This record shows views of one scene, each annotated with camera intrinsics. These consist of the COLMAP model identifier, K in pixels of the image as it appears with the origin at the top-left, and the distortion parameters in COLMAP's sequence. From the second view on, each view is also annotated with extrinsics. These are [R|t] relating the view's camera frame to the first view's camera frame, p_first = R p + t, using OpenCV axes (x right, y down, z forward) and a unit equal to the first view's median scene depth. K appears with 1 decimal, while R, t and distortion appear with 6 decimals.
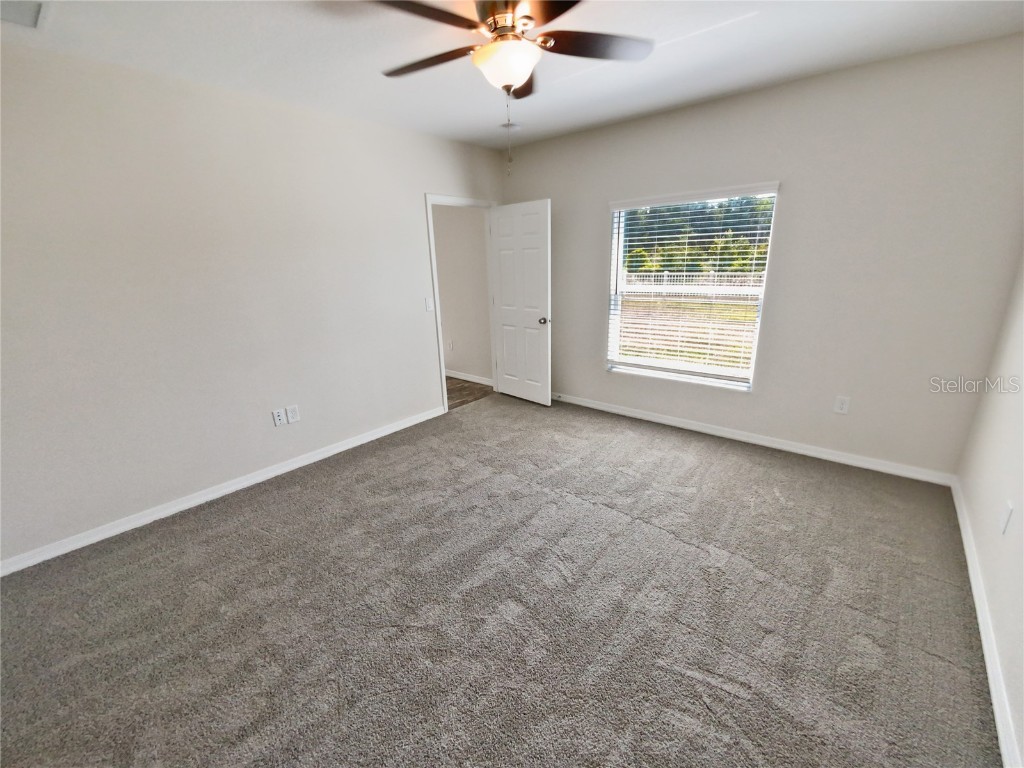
lens RADIAL K [[433.0, 0, 514.1], [0, 433.0, 386.2], [0, 0, 1]] dist [0.001720, -0.006639]
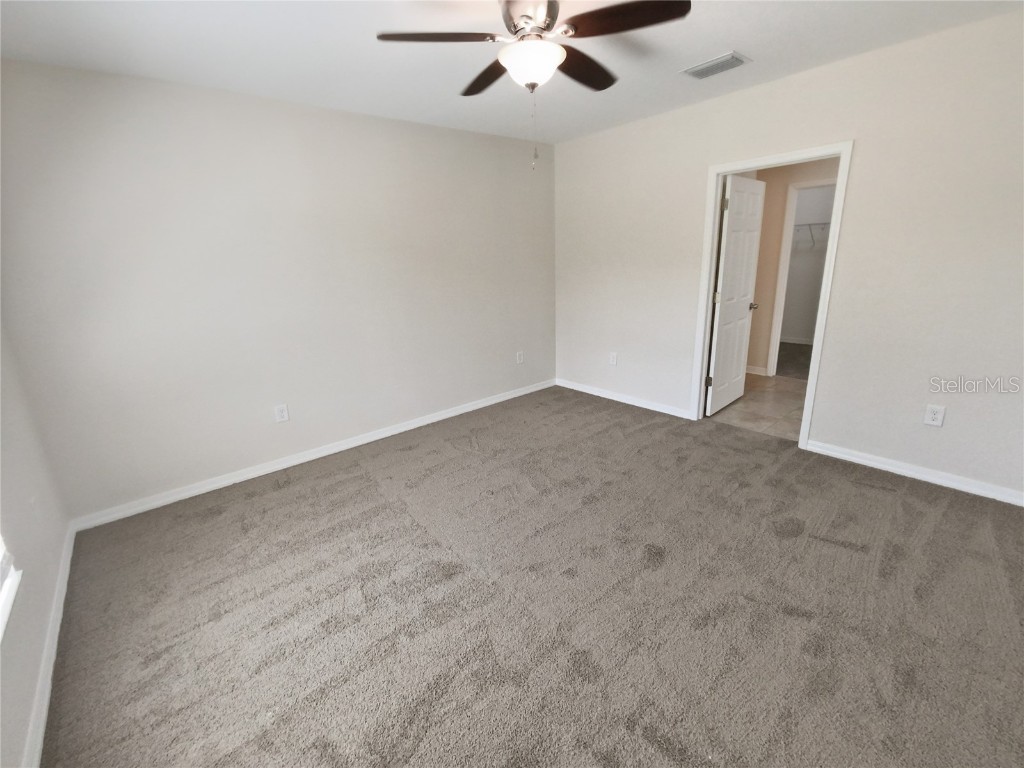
lens RADIAL K [[433.0, 0, 514.1], [0, 433.0, 386.2], [0, 0, 1]] dist [0.001720, -0.006639]
pose [[-0.983795, 0.029105, 0.176919, -0.105778], [0.121403, 0.834260, 0.537840, -0.475526], [-0.131942, 0.550603, -0.824274, 1.662529]]
